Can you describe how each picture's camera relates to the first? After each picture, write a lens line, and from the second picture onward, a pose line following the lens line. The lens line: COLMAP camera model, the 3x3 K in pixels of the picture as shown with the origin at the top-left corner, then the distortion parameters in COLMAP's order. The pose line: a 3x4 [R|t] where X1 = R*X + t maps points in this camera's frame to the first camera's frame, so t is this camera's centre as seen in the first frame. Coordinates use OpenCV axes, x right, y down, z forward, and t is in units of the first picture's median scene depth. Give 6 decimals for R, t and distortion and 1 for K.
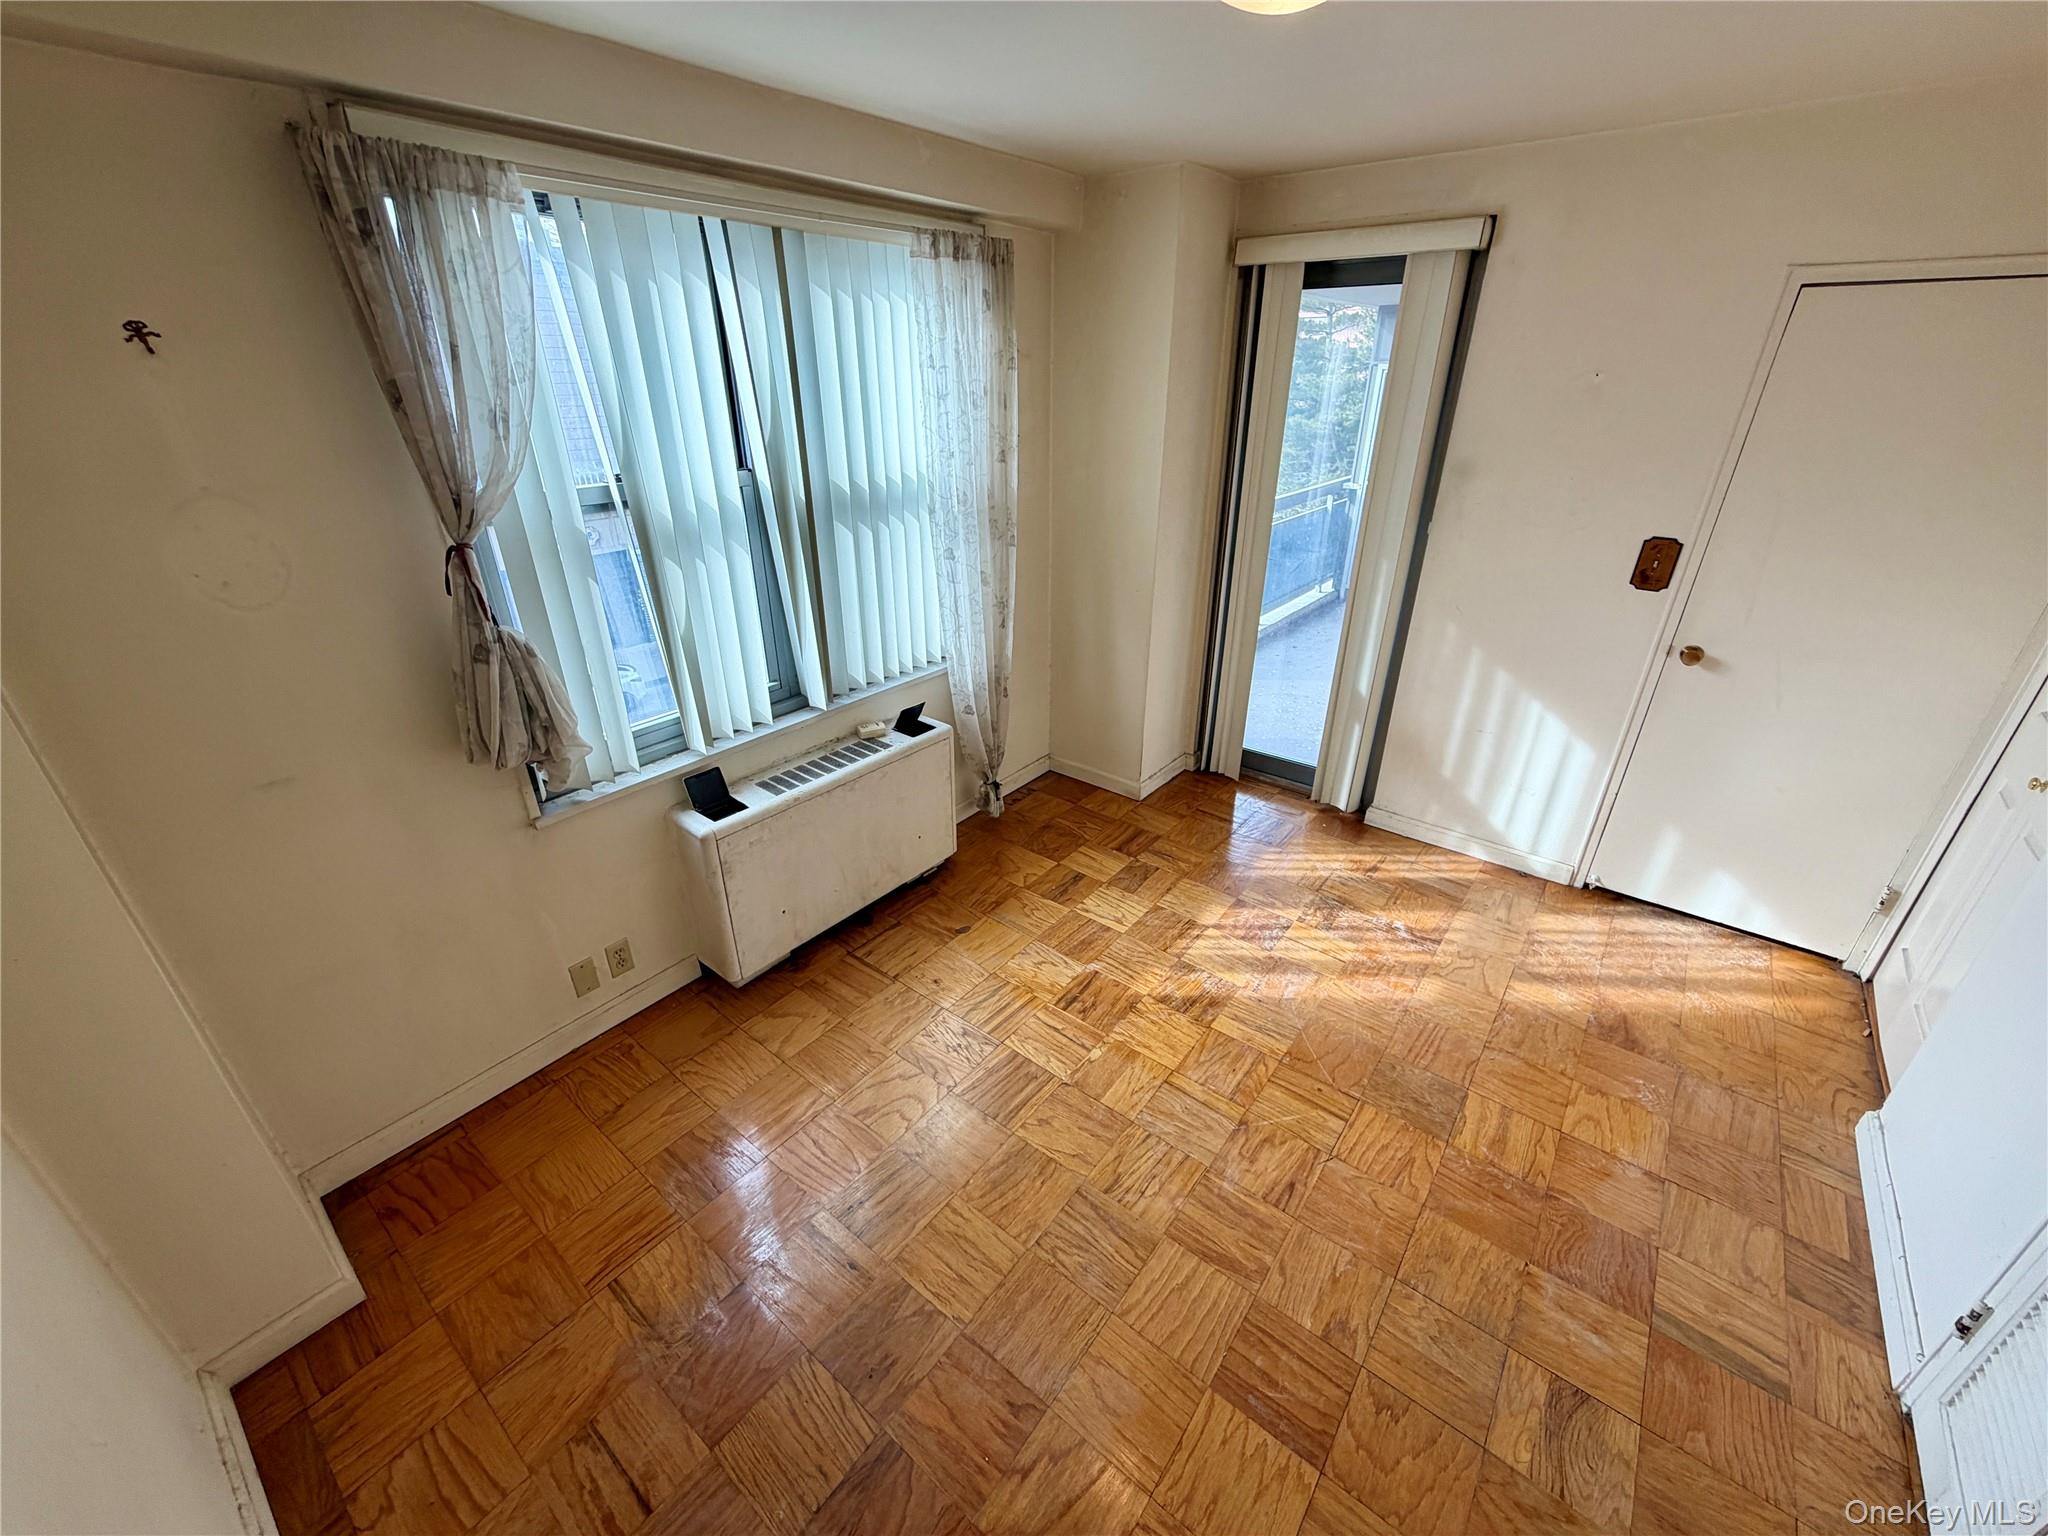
lens RADIAL K [[816.1, 0, 1020.9], [0, 816.1, 771.3], [0, 0, 1]] dist [0.000584, 0.000251]
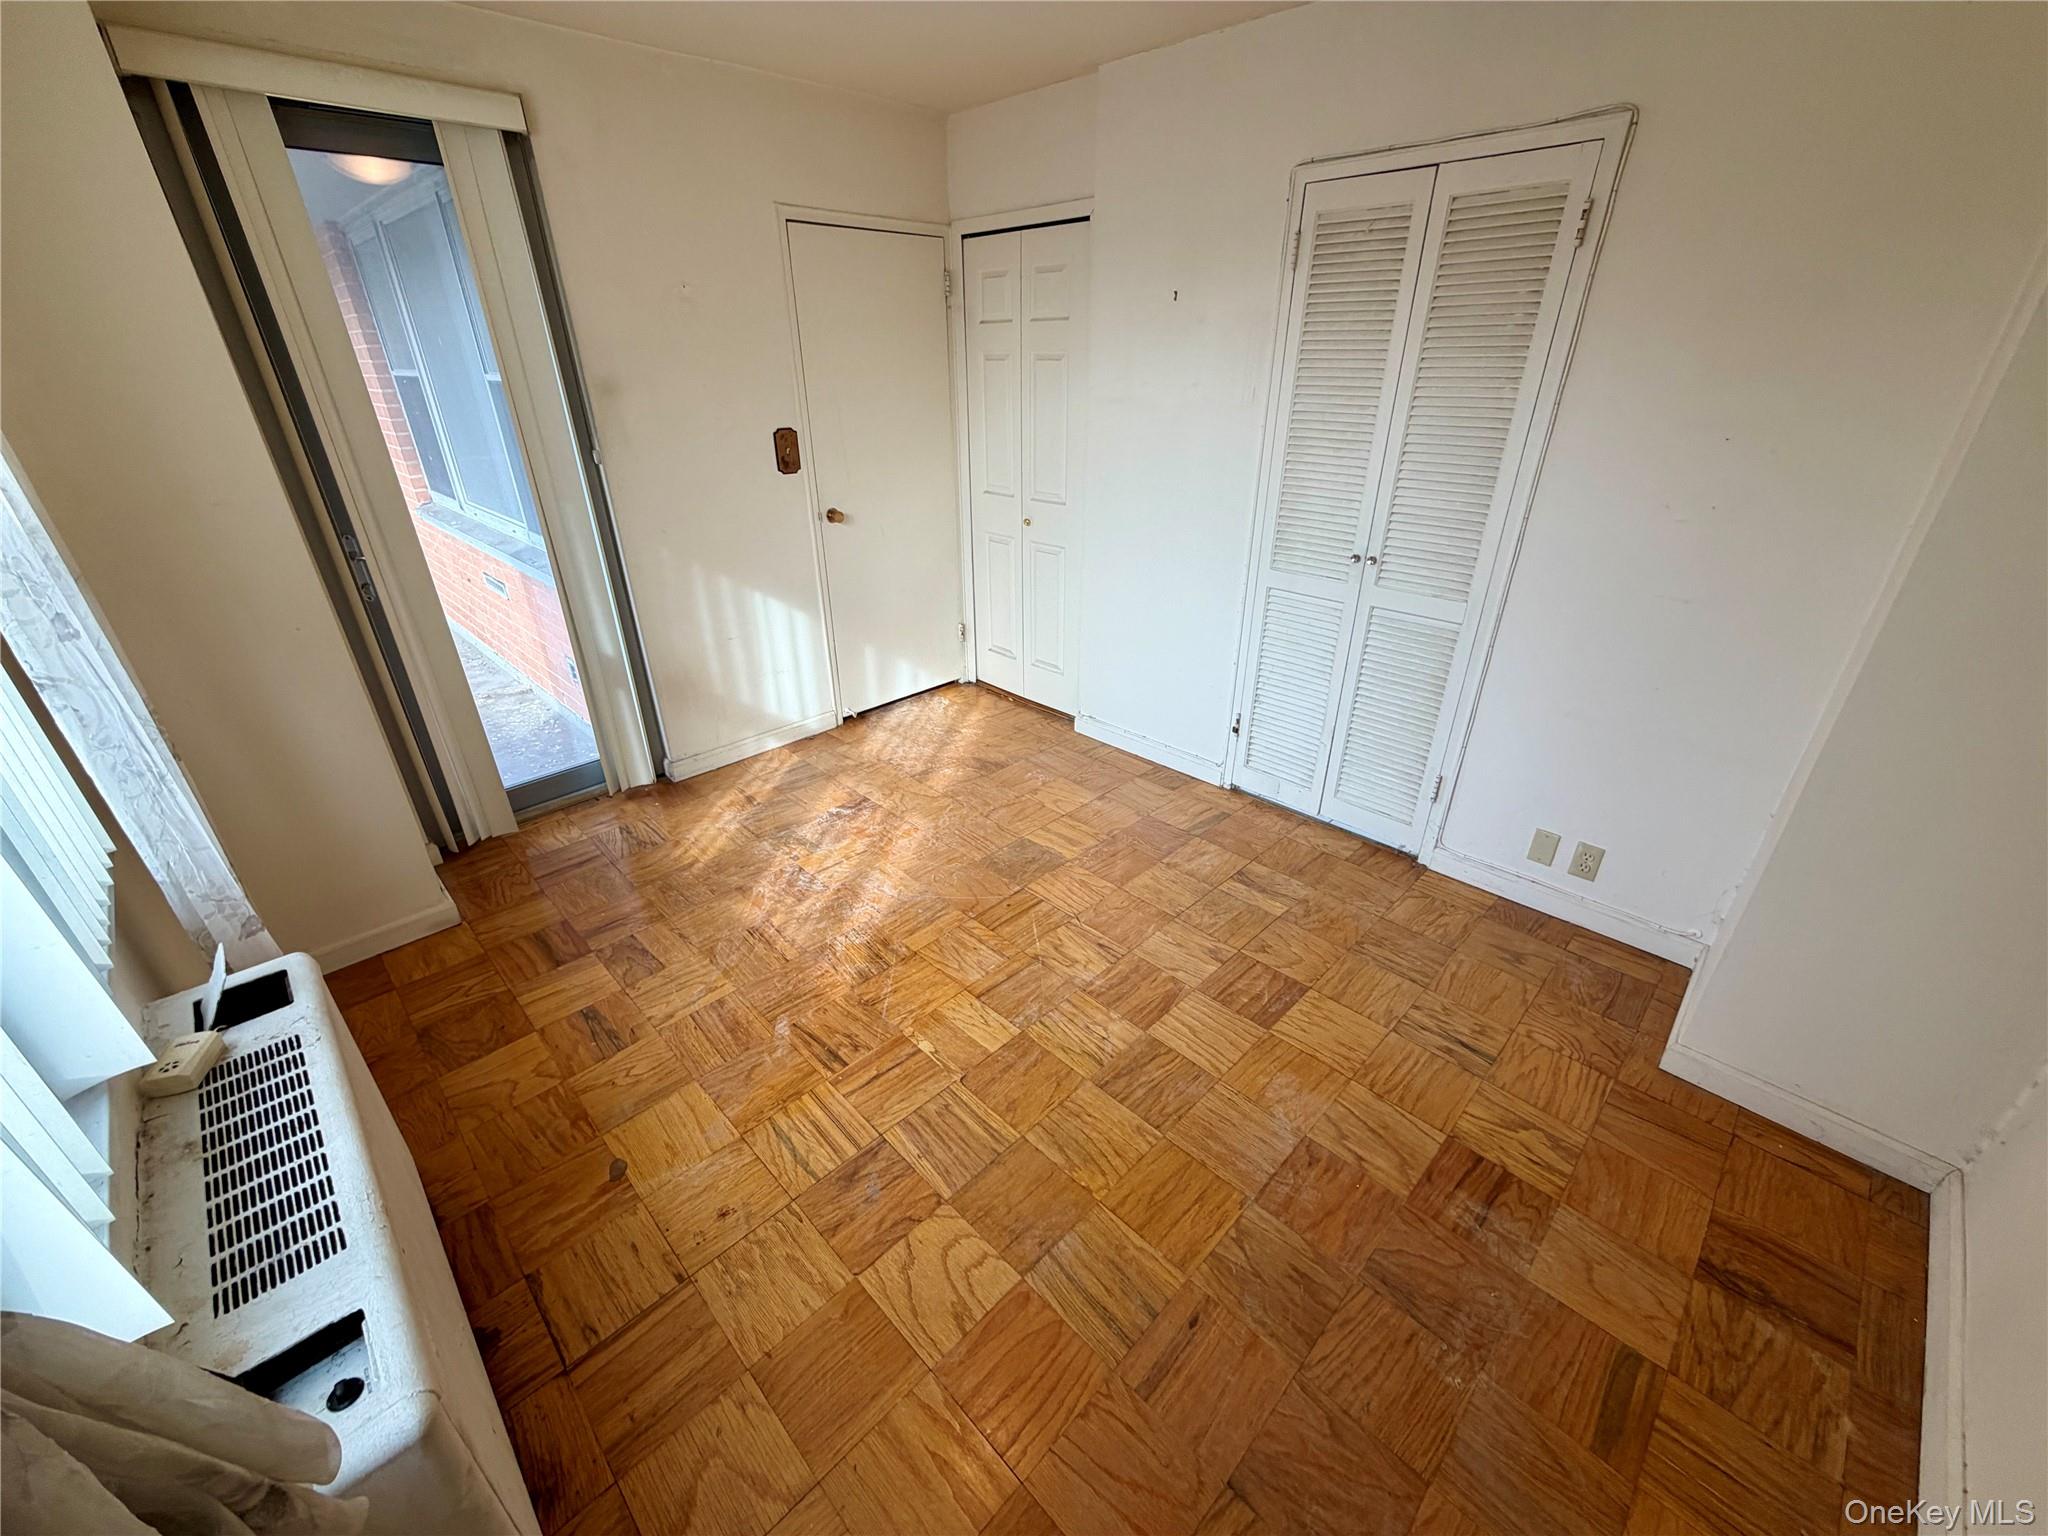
lens RADIAL K [[816.1, 0, 1019.2], [0, 816.1, 768.9], [0, 0, 1]] dist [0.000584, 0.000251]
pose [[0.121968, -0.453196, 0.883027, -0.463419], [0.448287, 0.818908, 0.358369, -0.141982], [-0.885529, 0.352140, 0.303043, 0.476213]]
